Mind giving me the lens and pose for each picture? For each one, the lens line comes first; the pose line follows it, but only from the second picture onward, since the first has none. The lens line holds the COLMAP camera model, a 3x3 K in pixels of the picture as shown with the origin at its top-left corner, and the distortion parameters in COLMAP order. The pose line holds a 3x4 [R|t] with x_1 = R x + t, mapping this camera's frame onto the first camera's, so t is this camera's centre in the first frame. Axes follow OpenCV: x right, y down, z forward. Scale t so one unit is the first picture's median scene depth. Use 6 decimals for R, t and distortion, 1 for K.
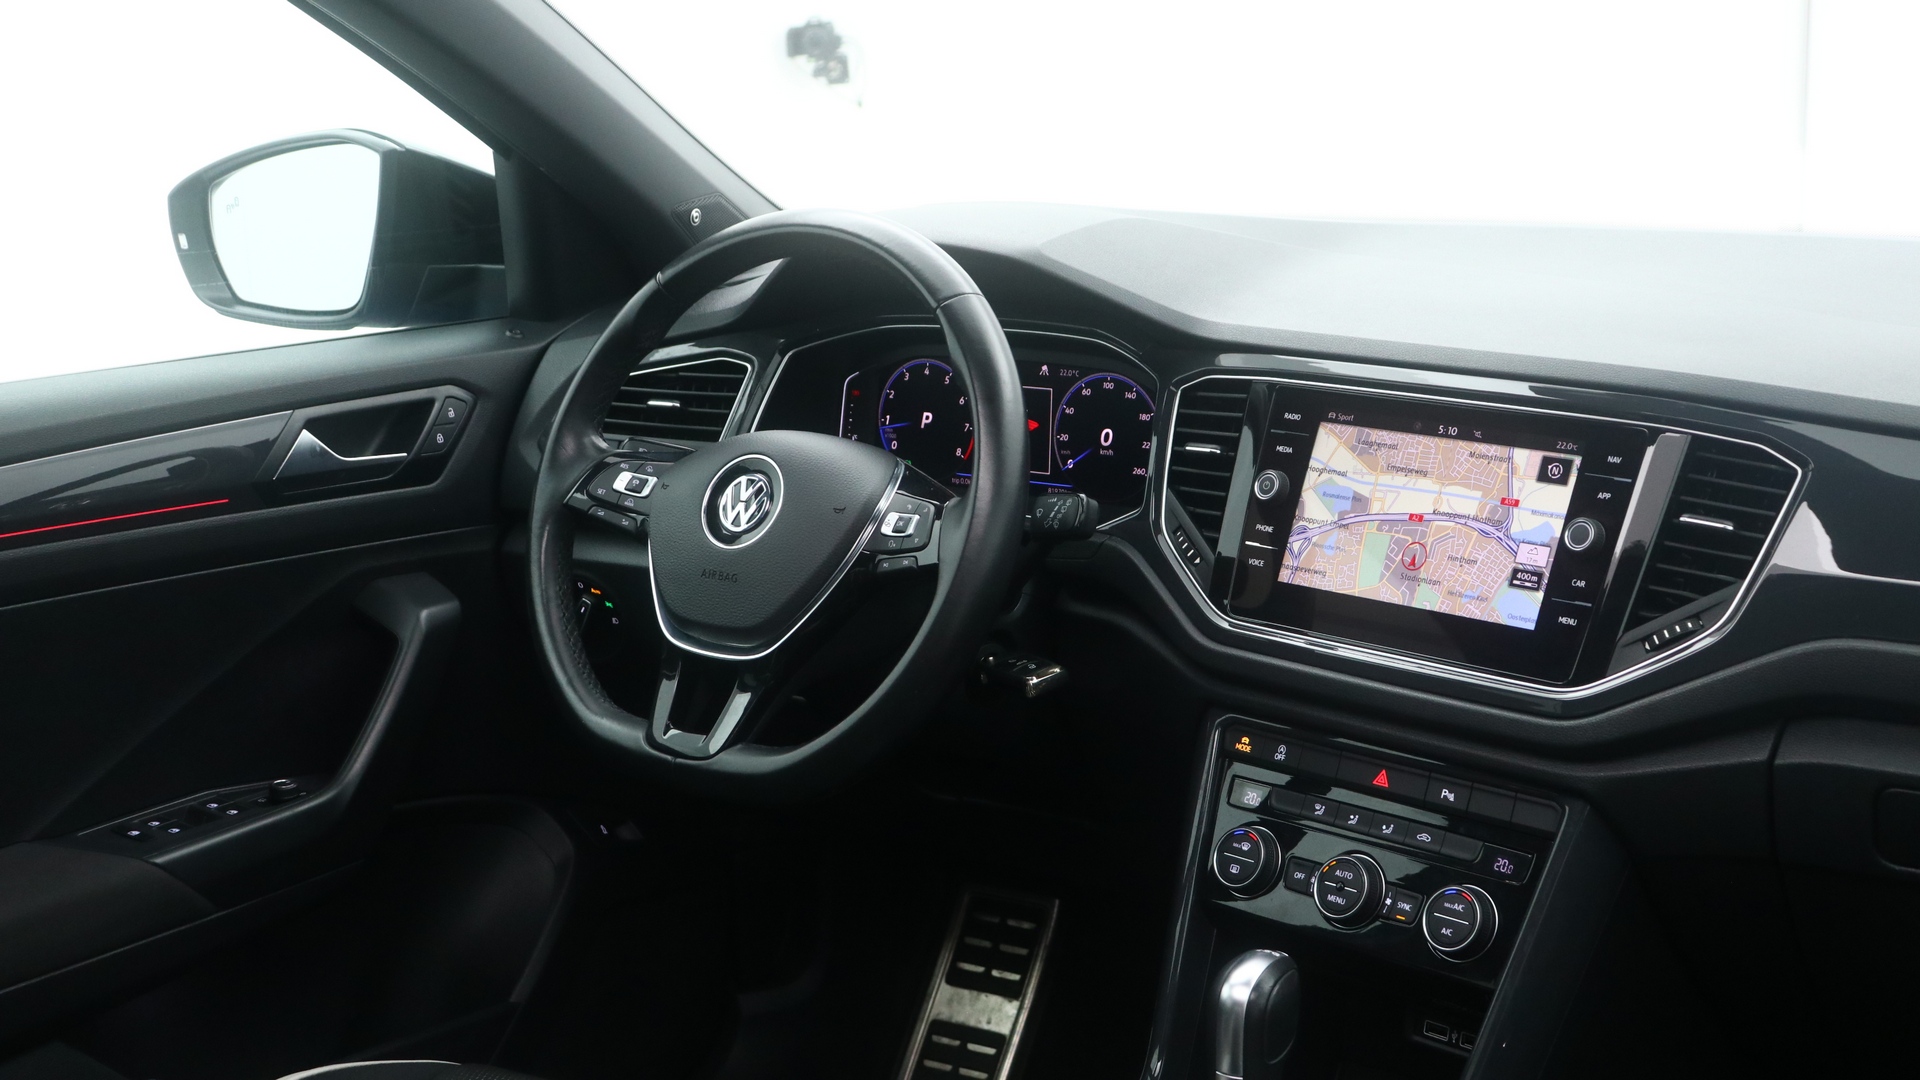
lens RADIAL K [[2507.7, 0, 955.2], [0, 2507.7, 550.3], [0, 0, 1]] dist [0.014040, 0.000000]
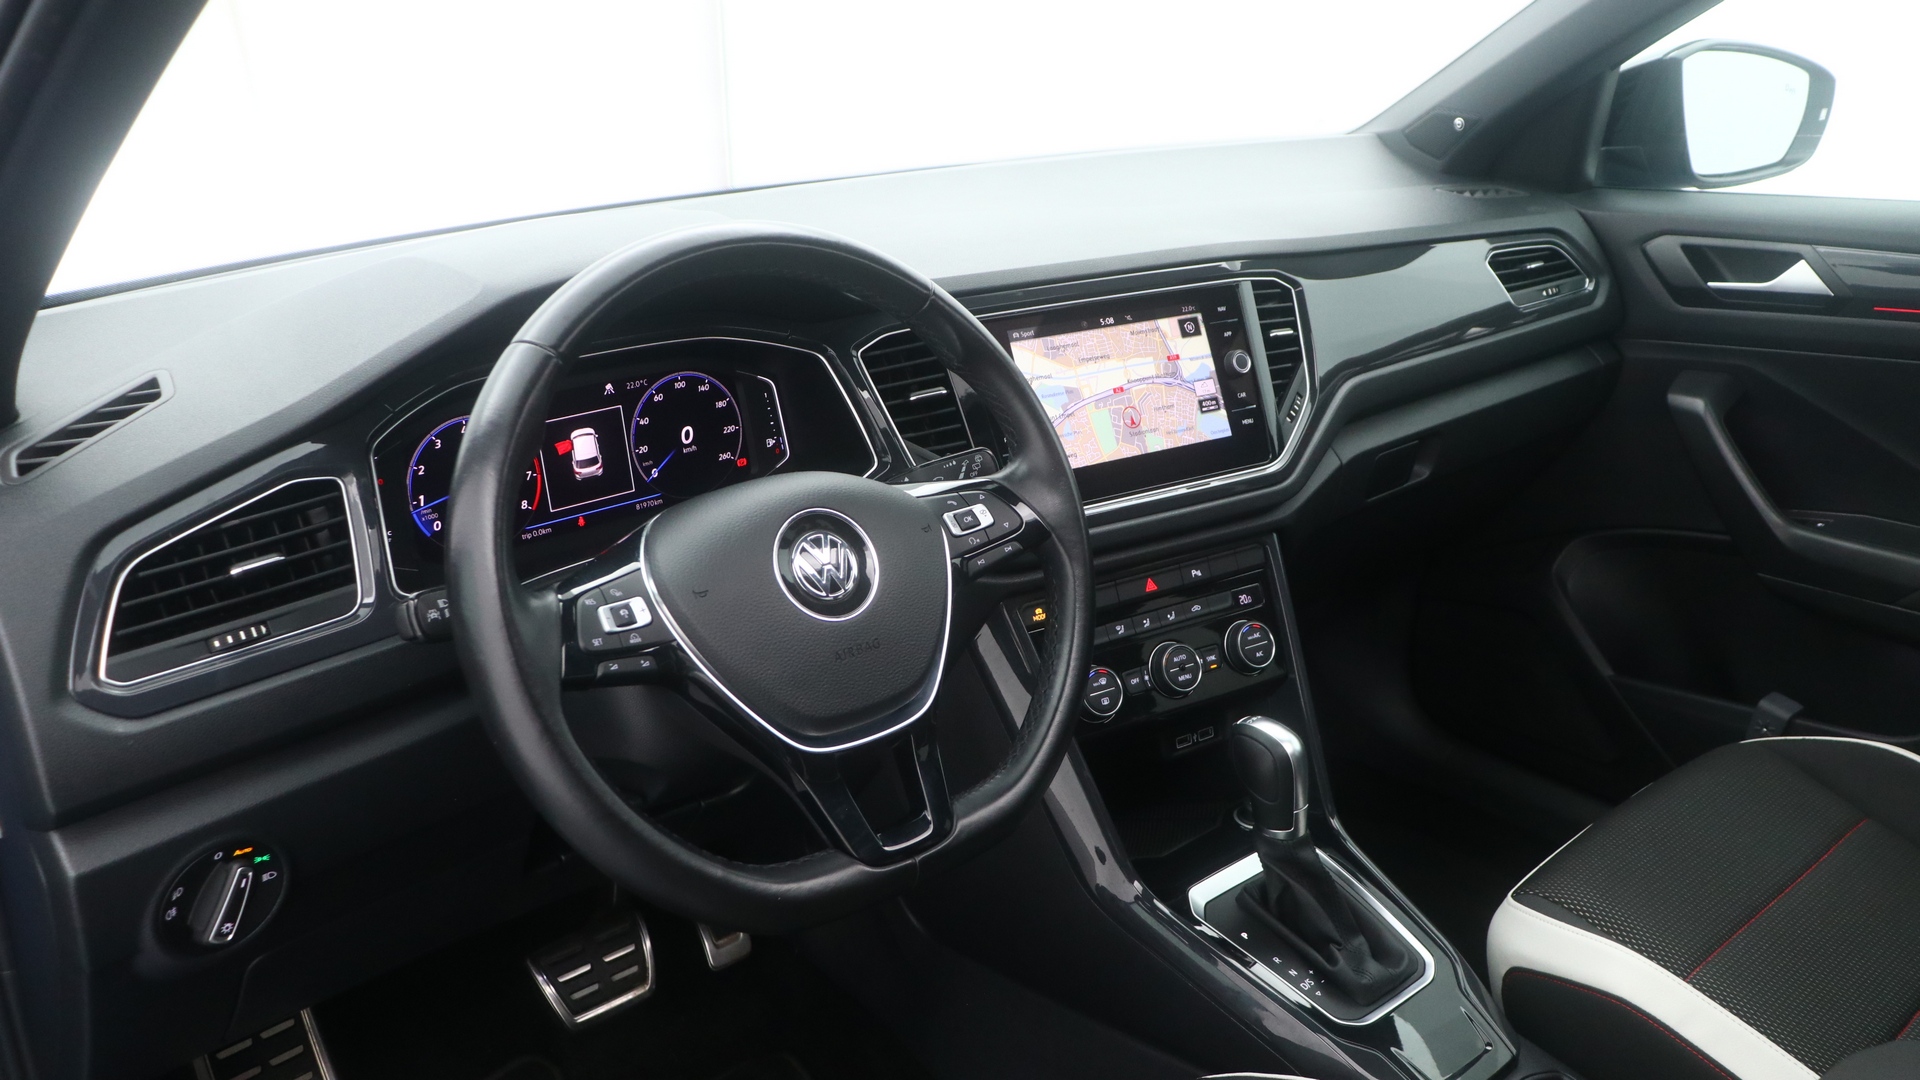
lens RADIAL K [[1537.1, 0, 955.5], [0, 1537.1, 546.7], [0, 0, 1]] dist [-0.021753, 0.031064]
pose [[0.221330, -0.303627, 0.926727, -0.568307], [0.241065, 0.937838, 0.249693, -0.147923], [-0.944934, 0.168137, 0.280766, 0.817074]]
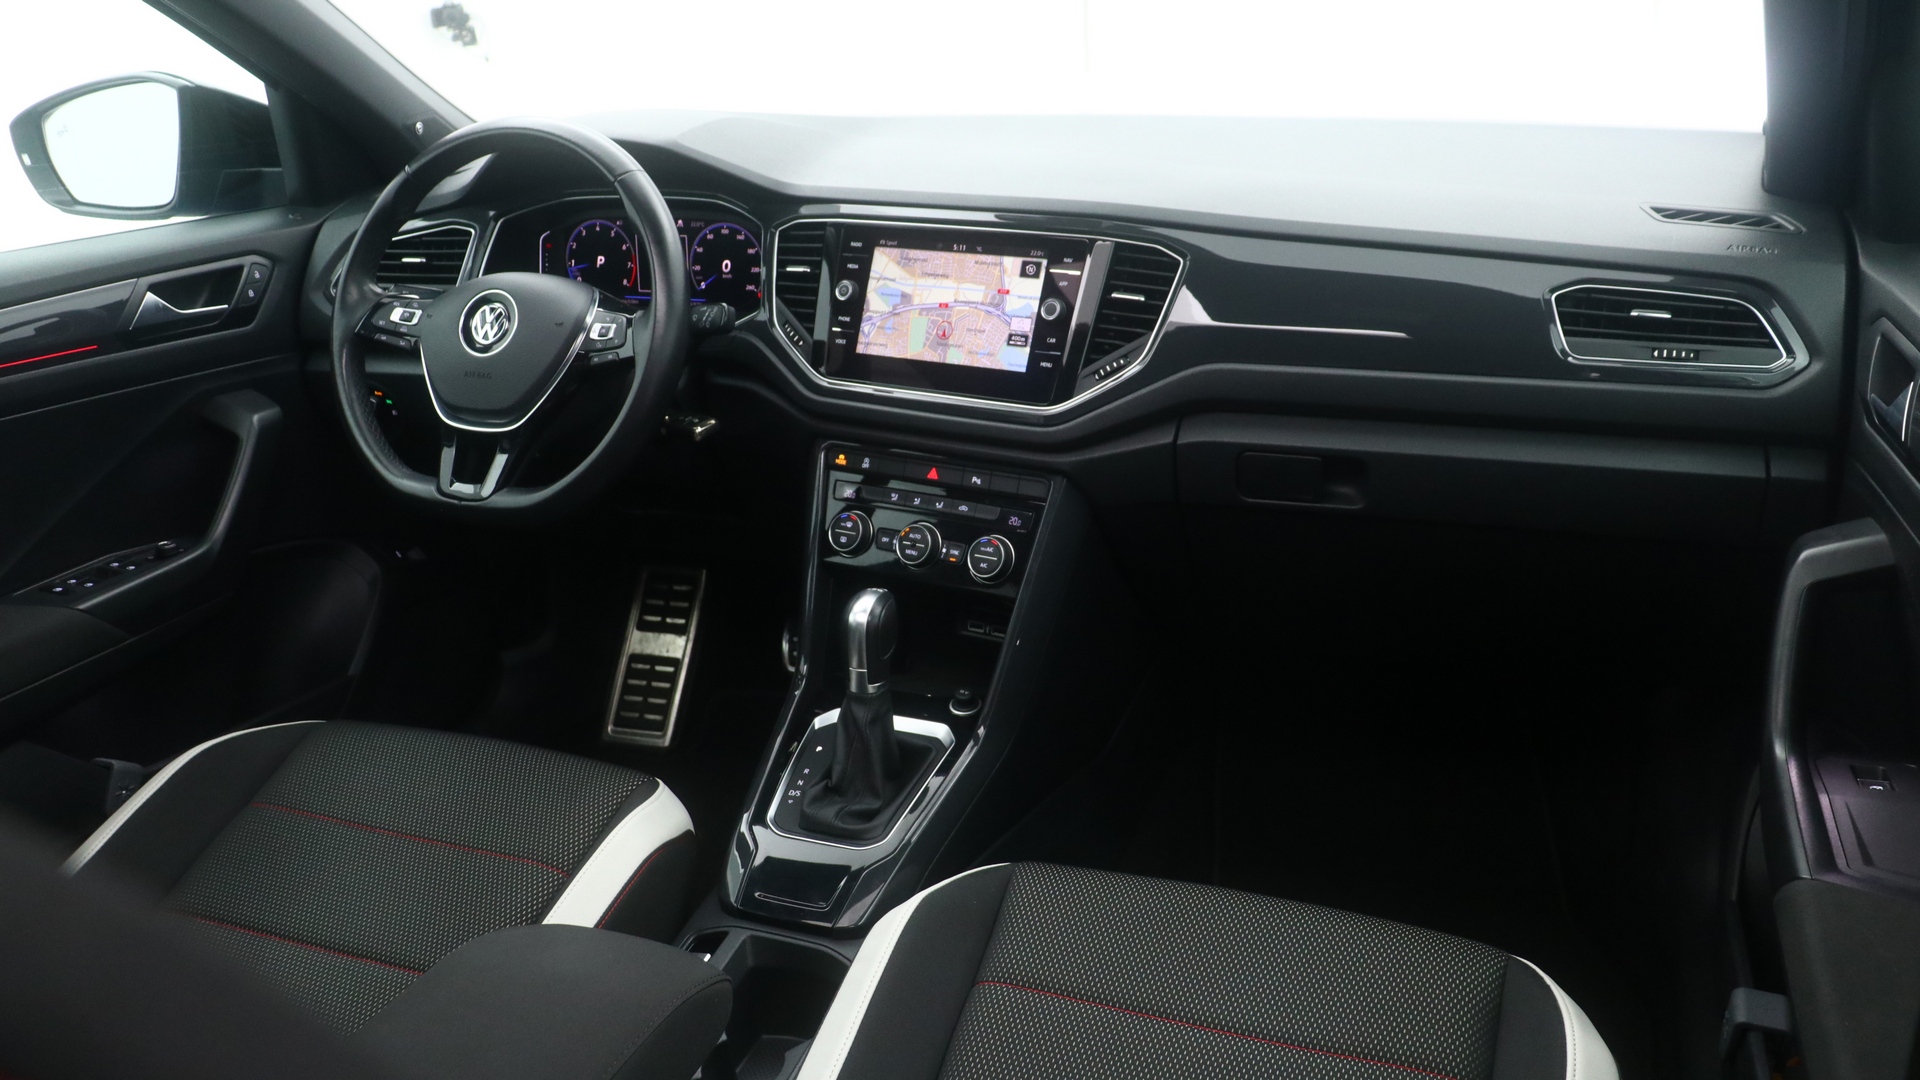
lens RADIAL K [[1537.1, 0, 968.6], [0, 1537.1, 539.0], [0, 0, 1]] dist [-0.021753, 0.031064]
pose [[0.965385, -0.096322, 0.242391, -0.043875], [0.064772, 0.988735, 0.134935, 0.002494], [-0.252658, -0.114564, 0.960749, 0.058827]]
